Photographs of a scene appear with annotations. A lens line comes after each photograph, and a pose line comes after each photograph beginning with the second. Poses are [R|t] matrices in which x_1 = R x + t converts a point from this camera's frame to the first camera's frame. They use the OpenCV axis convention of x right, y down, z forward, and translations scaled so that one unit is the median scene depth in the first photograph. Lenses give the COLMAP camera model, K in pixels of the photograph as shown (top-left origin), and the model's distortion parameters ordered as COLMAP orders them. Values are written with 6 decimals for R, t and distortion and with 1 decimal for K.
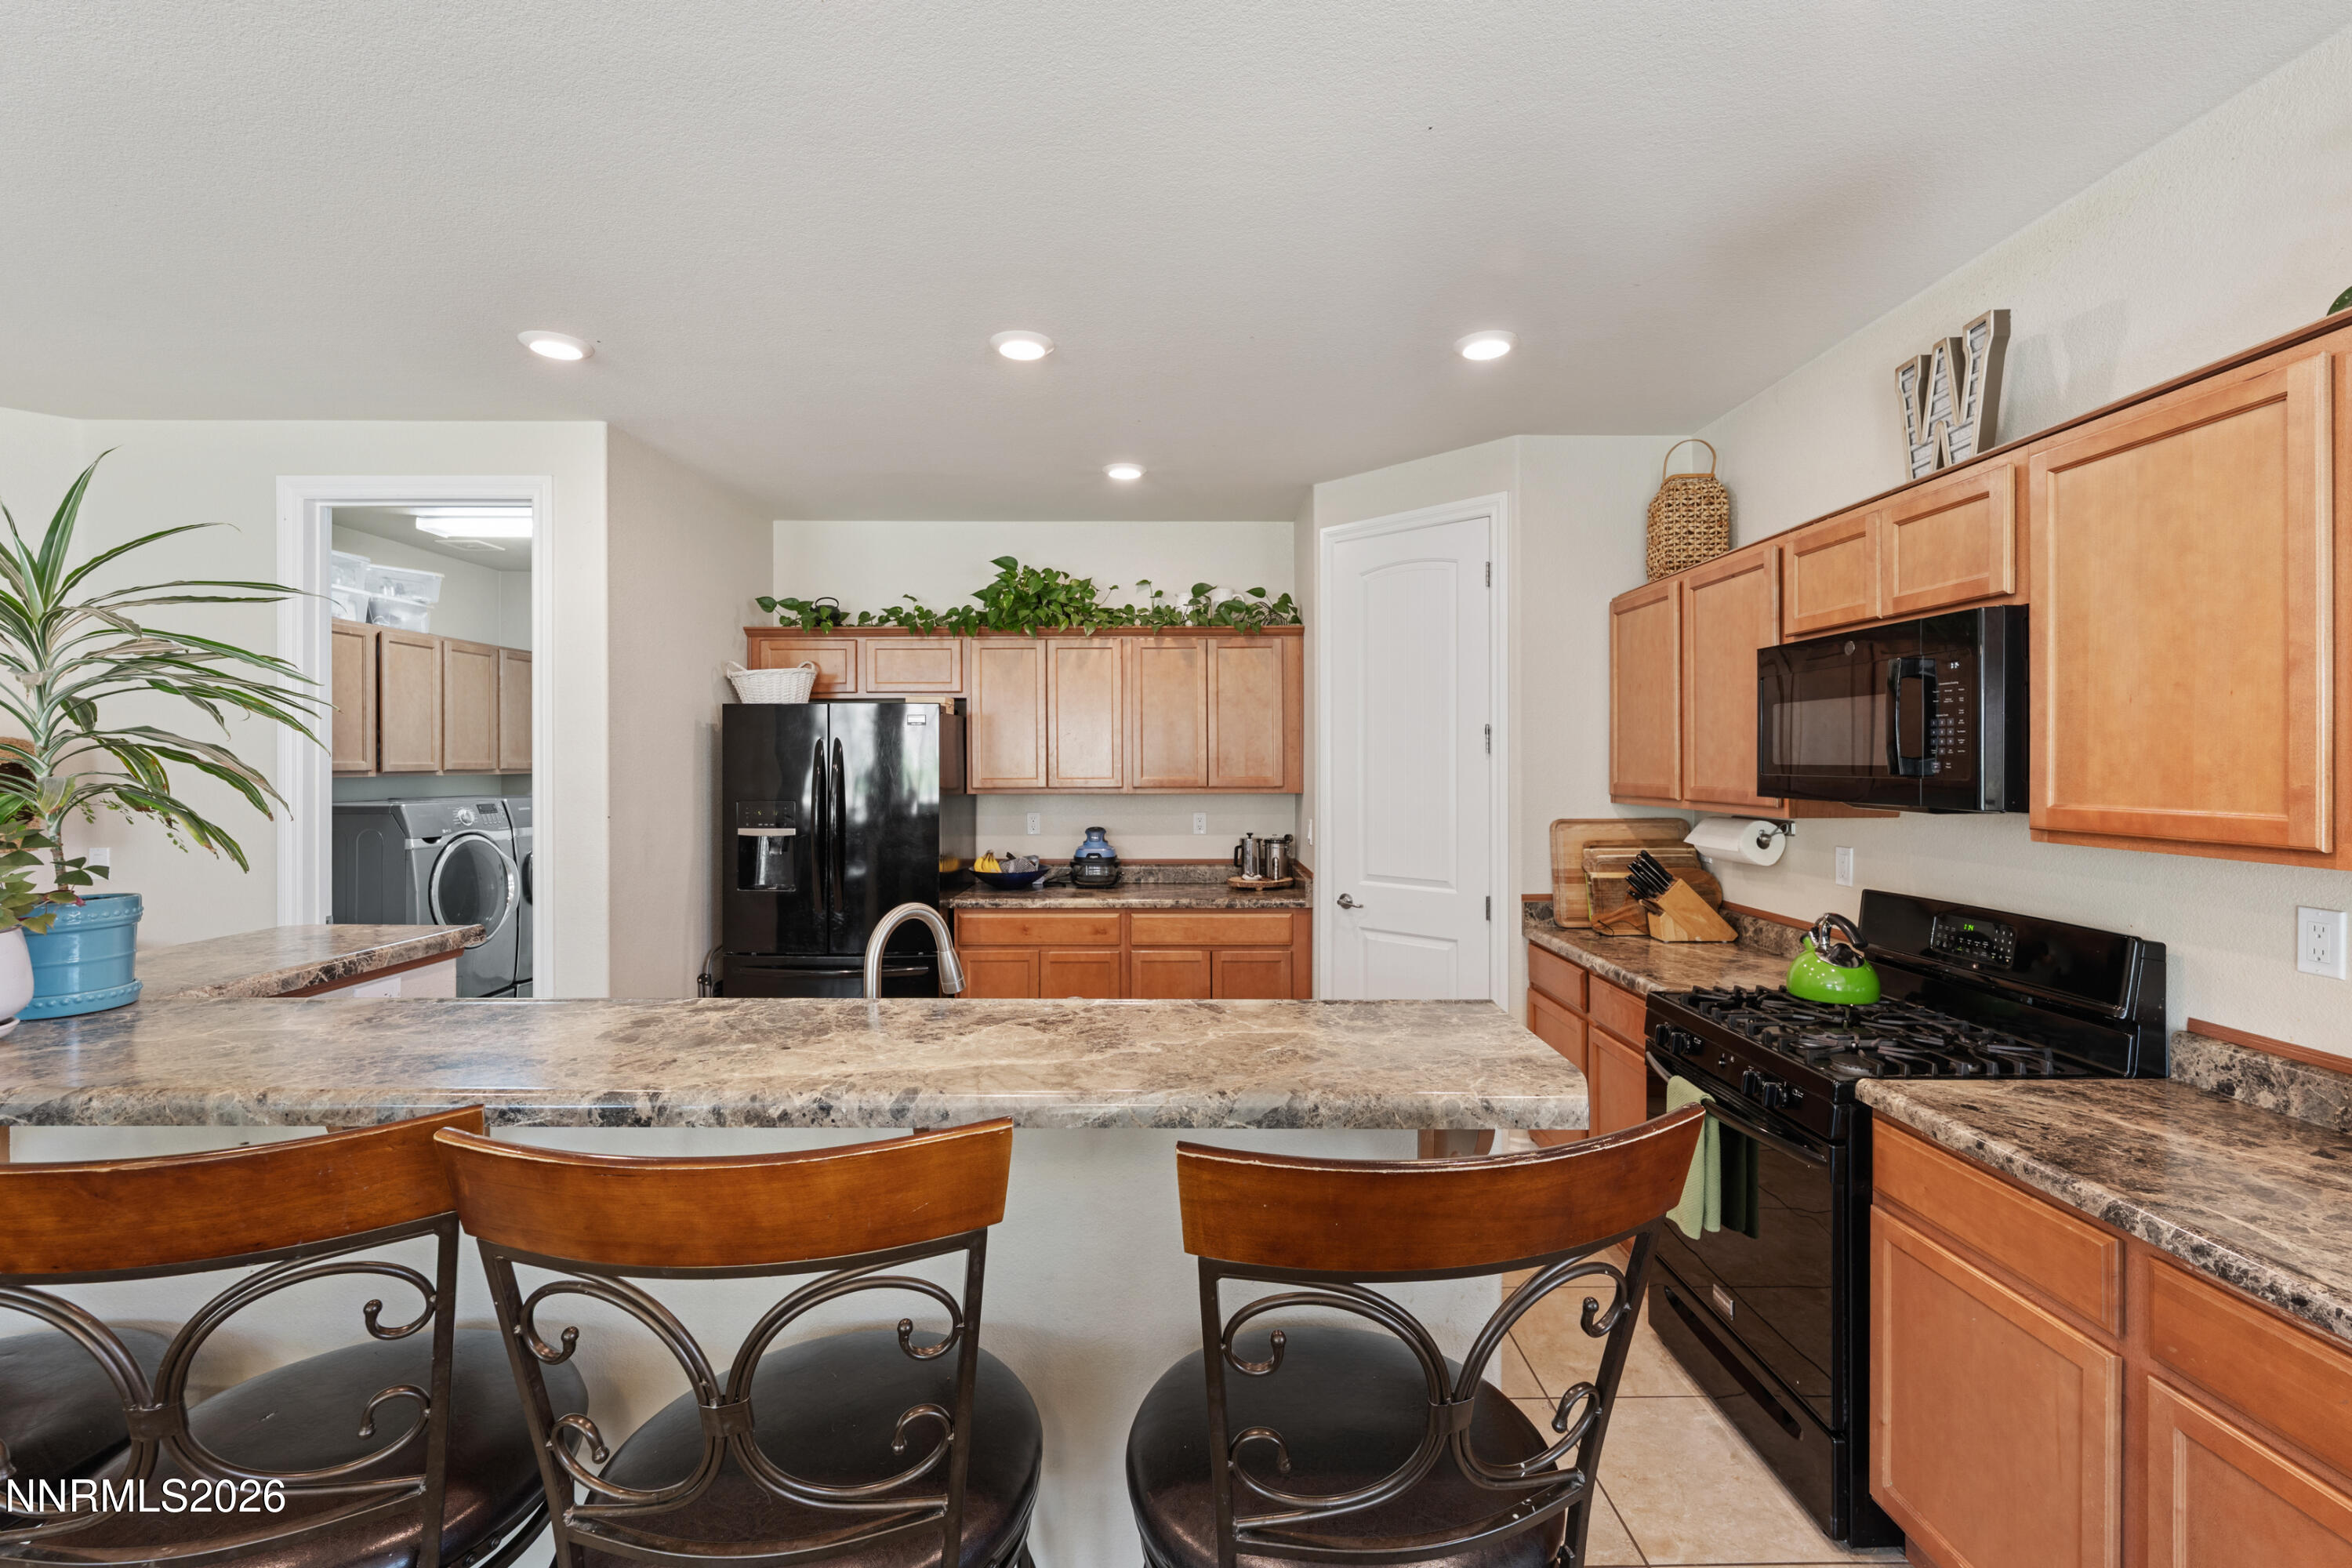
lens RADIAL K [[985.2, 0, 1188.5], [0, 985.2, 757.6], [0, 0, 1]] dist [0.000058, -0.000824]
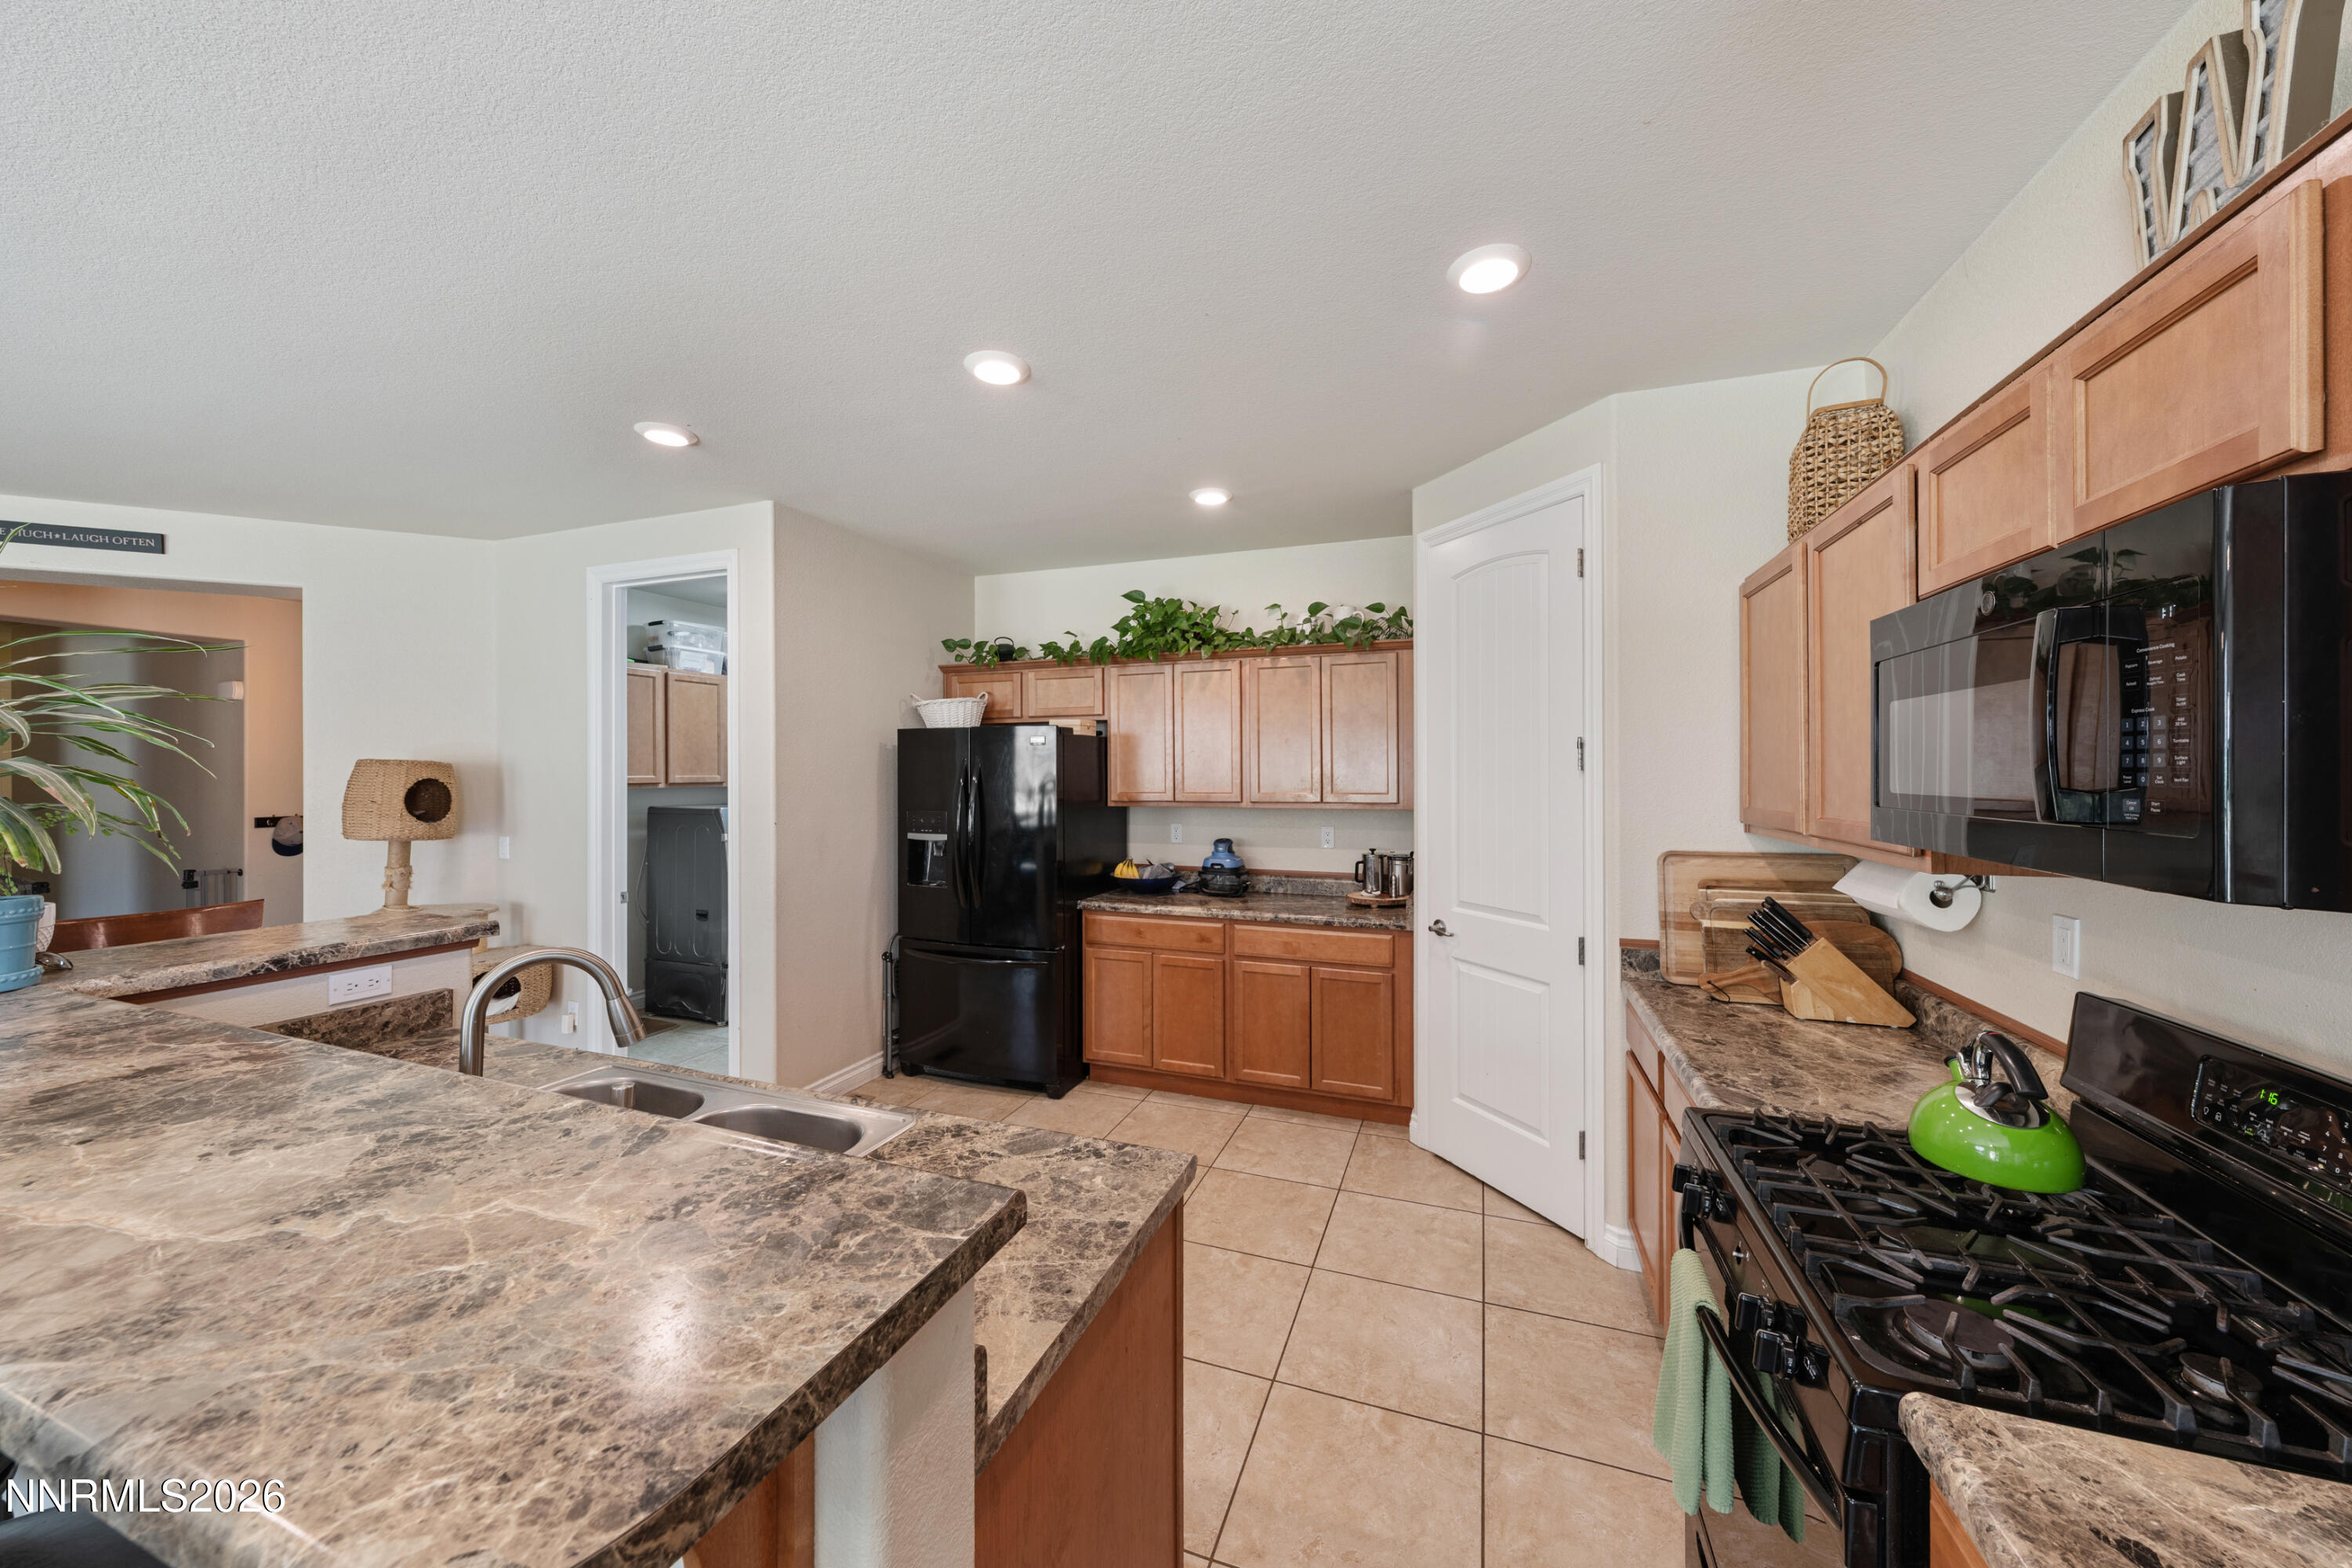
lens RADIAL K [[801.1, 0, 1204.4], [0, 801.1, 768.7], [0, 0, 1]] dist [-0.001508, -0.000195]
pose [[0.938959, -0.000790, -0.344027, 0.205006], [0.000764, 1.000000, -0.000211, -0.005593], [0.344027, -0.000065, 0.938960, 0.199686]]
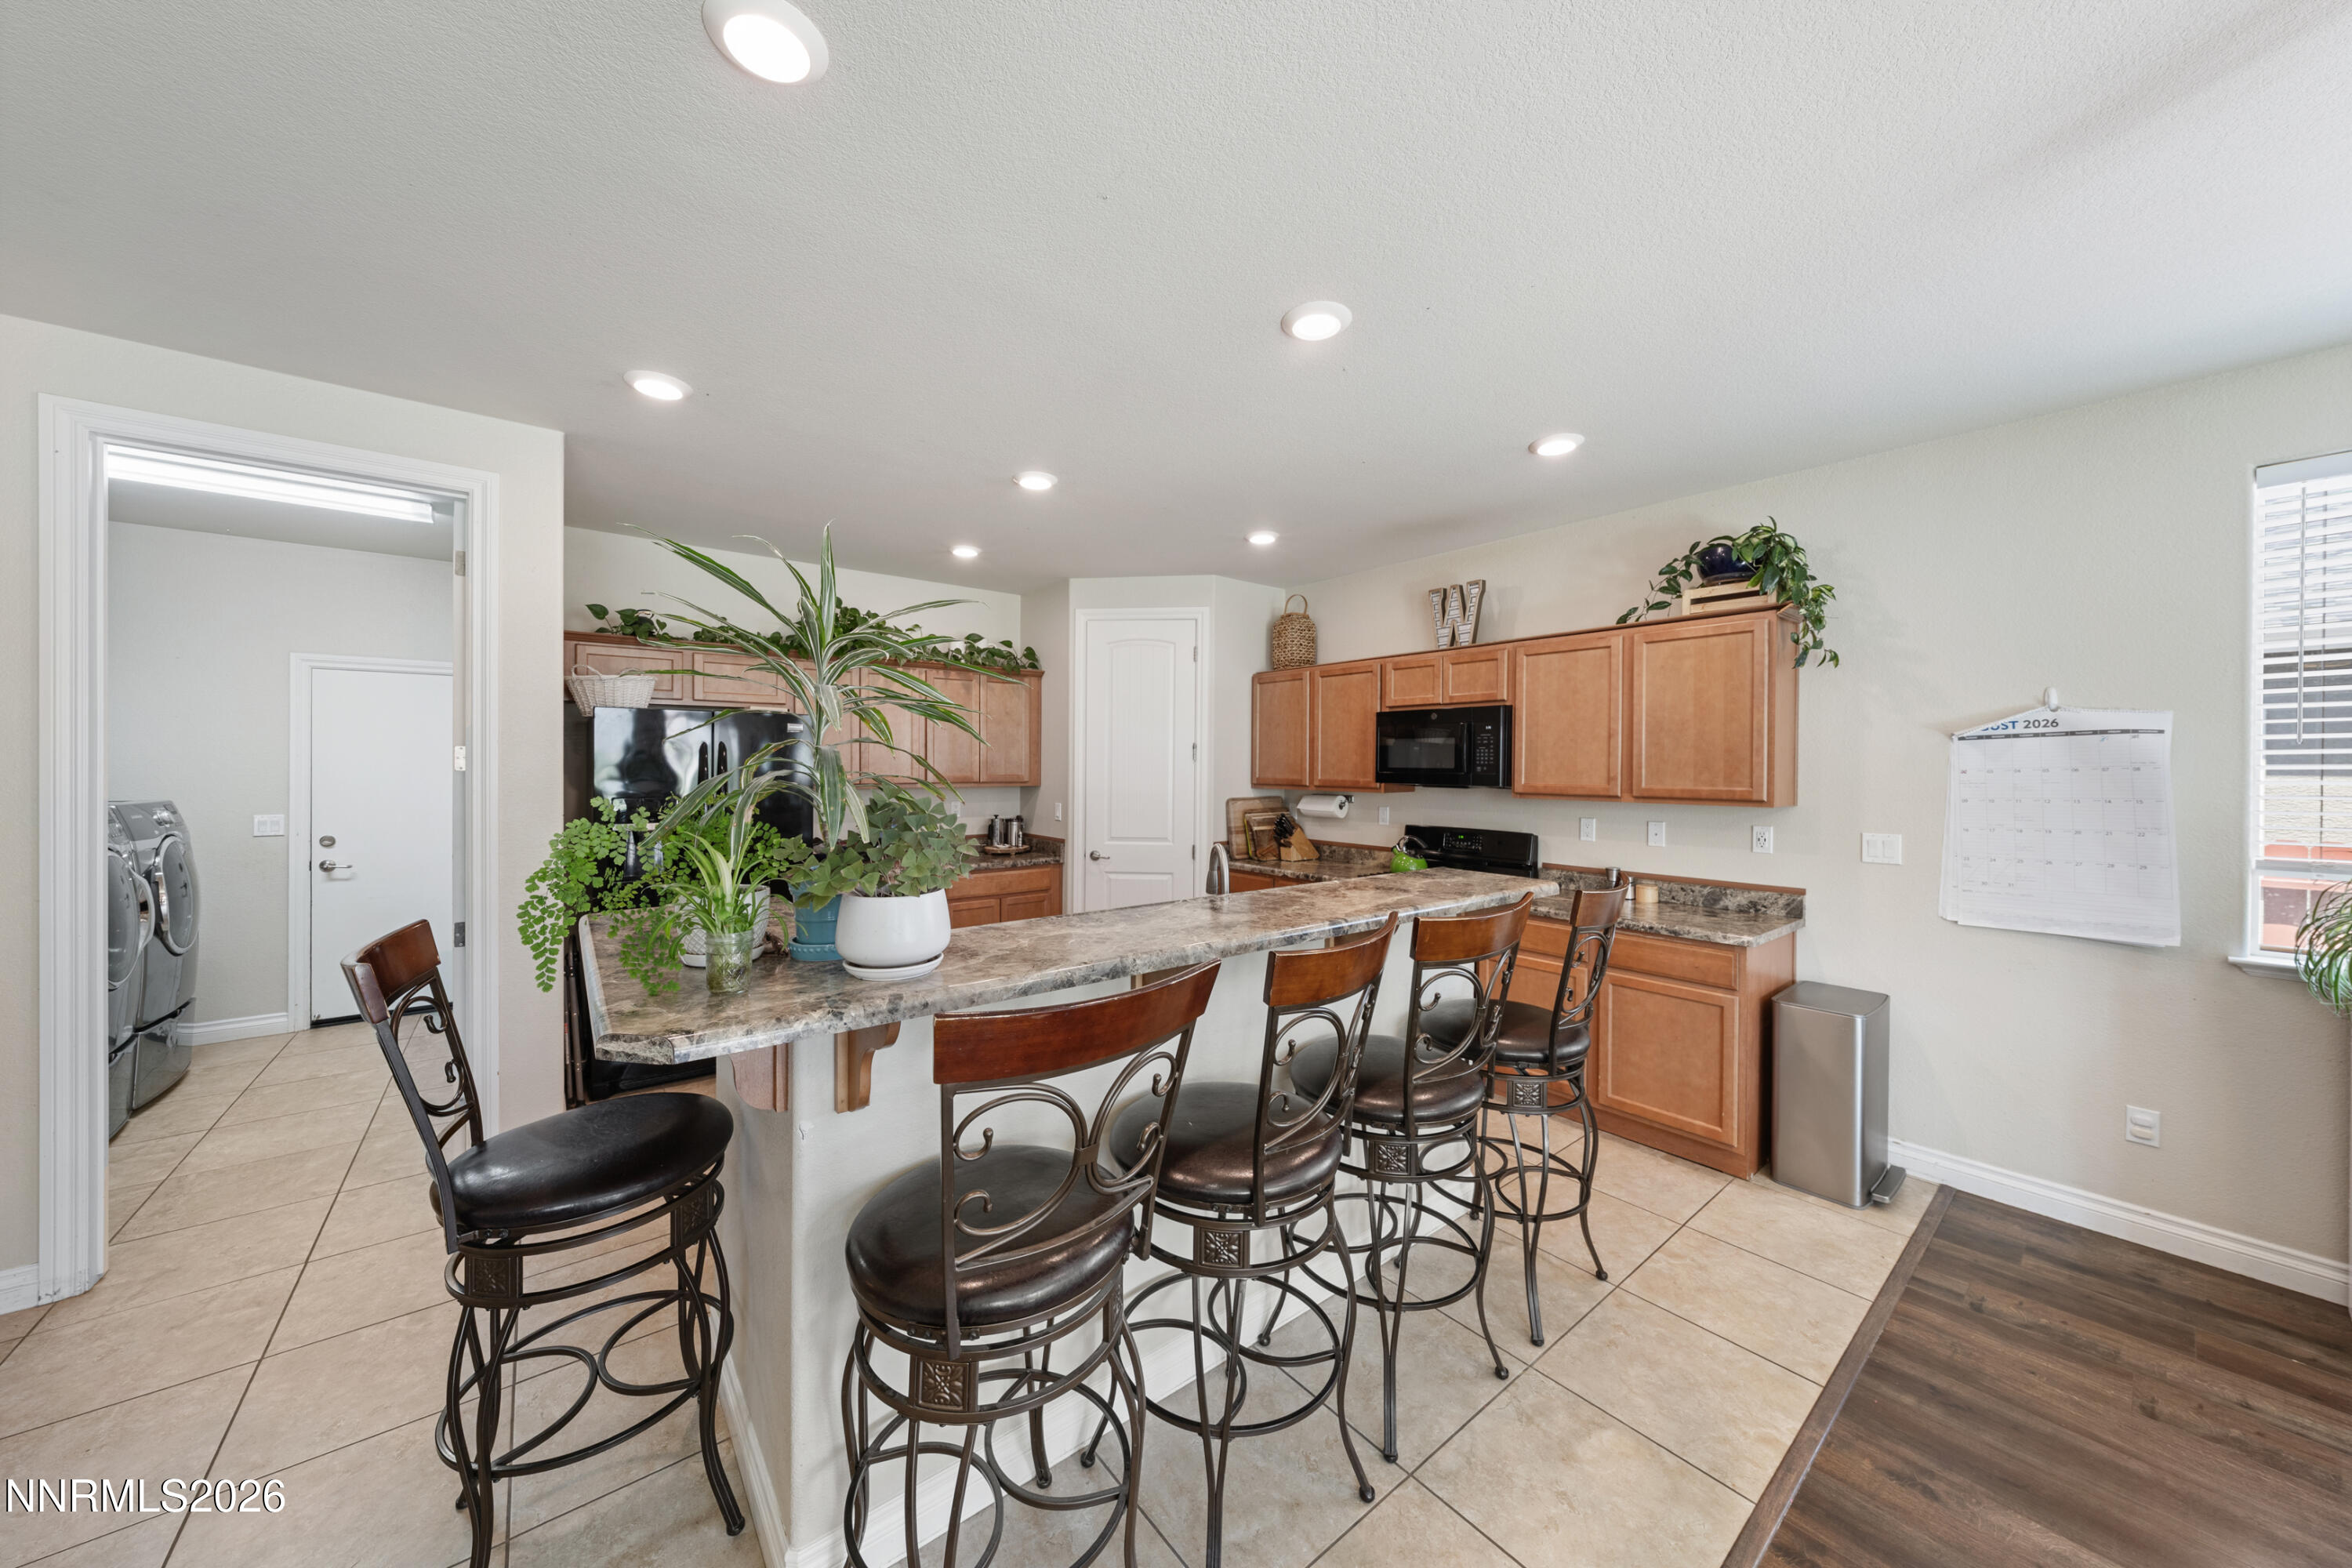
lens RADIAL K [[801.1, 0, 1177.6], [0, 801.1, 770.5], [0, 0, 1]] dist [-0.001508, -0.000195]
pose [[0.786260, 0.001267, 0.617894, -0.490357], [-0.007671, 0.999941, 0.007710, 0.002581], [-0.617848, -0.010802, 0.786223, -0.051402]]
